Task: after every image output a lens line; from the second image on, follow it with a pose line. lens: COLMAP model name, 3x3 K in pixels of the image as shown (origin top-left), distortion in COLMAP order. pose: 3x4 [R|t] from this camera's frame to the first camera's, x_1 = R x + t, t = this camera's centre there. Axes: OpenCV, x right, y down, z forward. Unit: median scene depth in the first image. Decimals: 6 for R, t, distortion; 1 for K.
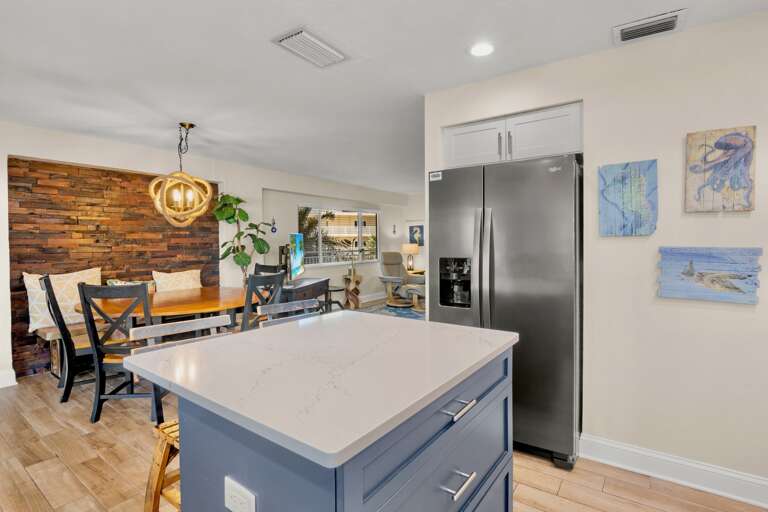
lens RADIAL K [[382.3, 0, 383.0], [0, 382.3, 252.8], [0, 0, 1]] dist [-0.019569, -0.000225]
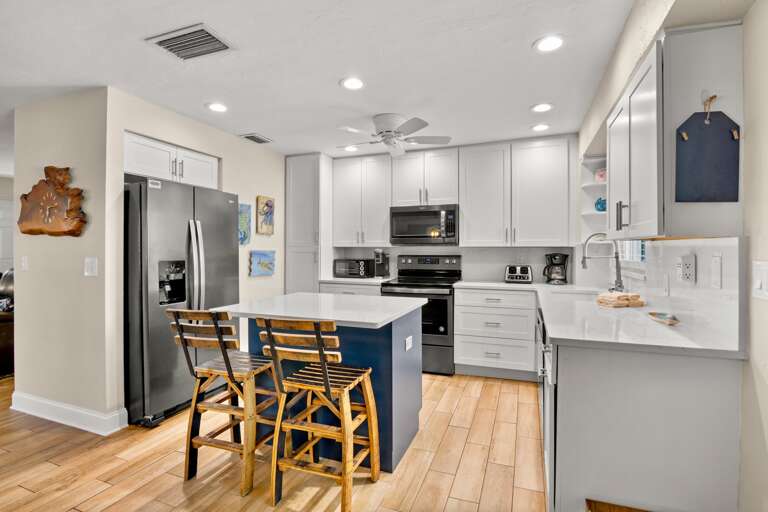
lens RADIAL K [[382.3, 0, 383.8], [0, 382.3, 252.1], [0, 0, 1]] dist [-0.019569, -0.000225]
pose [[-0.271764, -0.006405, 0.962343, -1.383706], [0.020502, 0.999712, 0.012444, -0.017359], [-0.962145, 0.023111, -0.271555, 0.908369]]
